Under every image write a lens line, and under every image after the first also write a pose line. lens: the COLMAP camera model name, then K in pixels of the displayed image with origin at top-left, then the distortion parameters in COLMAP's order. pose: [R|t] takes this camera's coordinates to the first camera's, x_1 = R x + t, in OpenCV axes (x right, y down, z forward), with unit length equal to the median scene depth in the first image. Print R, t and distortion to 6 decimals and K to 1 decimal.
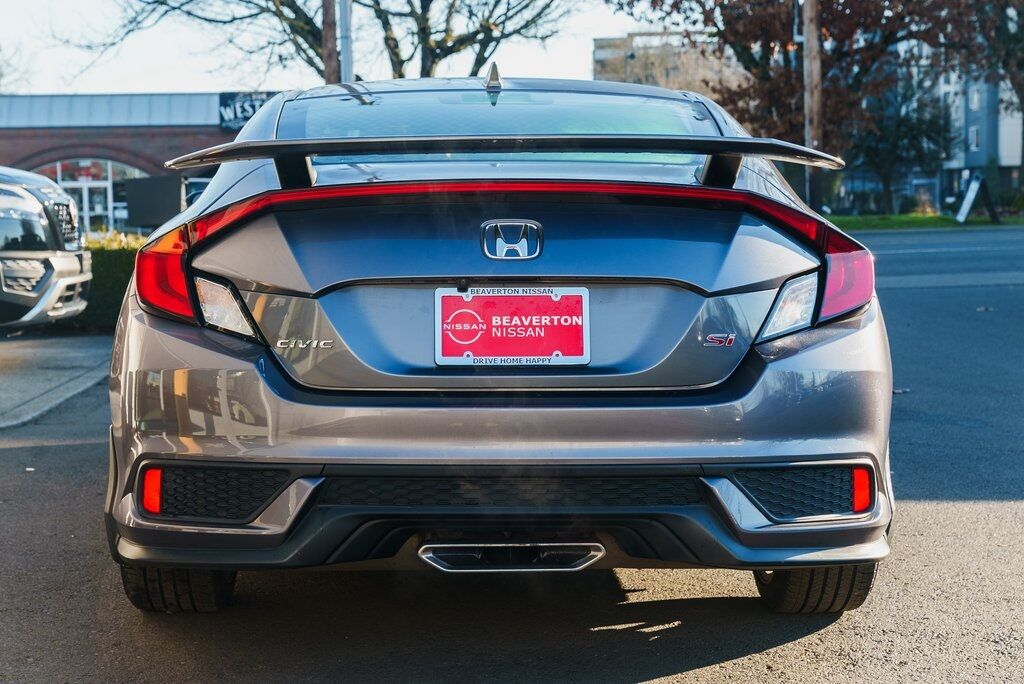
lens RADIAL K [[1604.4, 0, 512.0], [0, 1604.4, 342.0], [0, 0, 1]] dist [-0.007159, -0.034357]
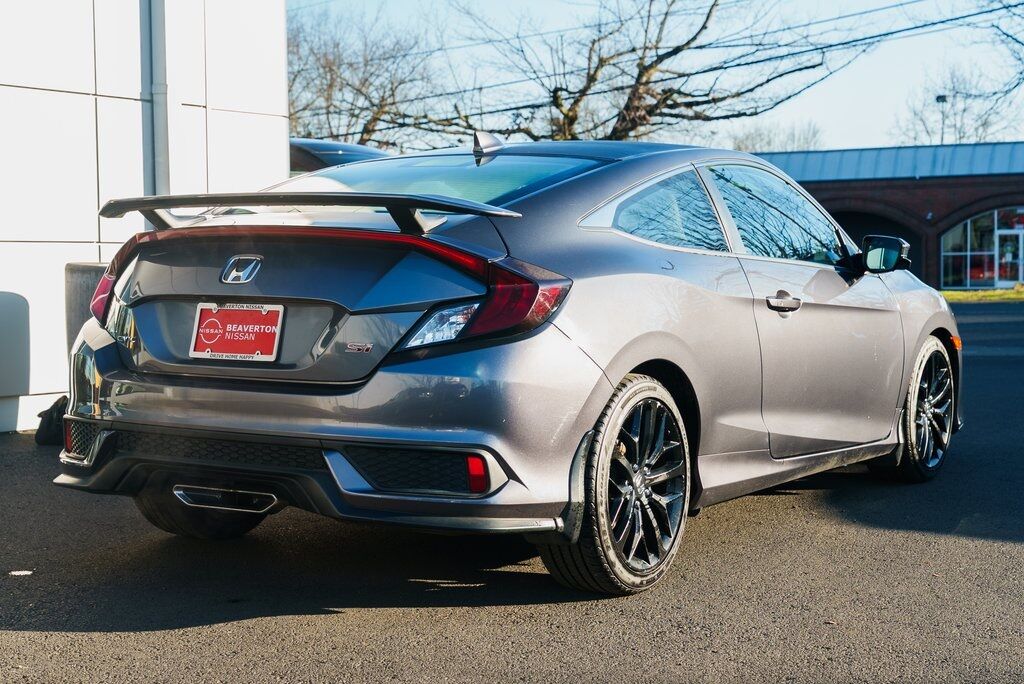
lens RADIAL K [[1604.4, 0, 512.0], [0, 1604.4, 342.0], [0, 0, 1]] dist [-0.007159, -0.034357]
pose [[0.830650, 0.035757, -0.555646, 0.957659], [-0.052085, 0.998550, -0.013605, 0.005265], [0.554354, 0.040242, 0.831308, -0.011716]]
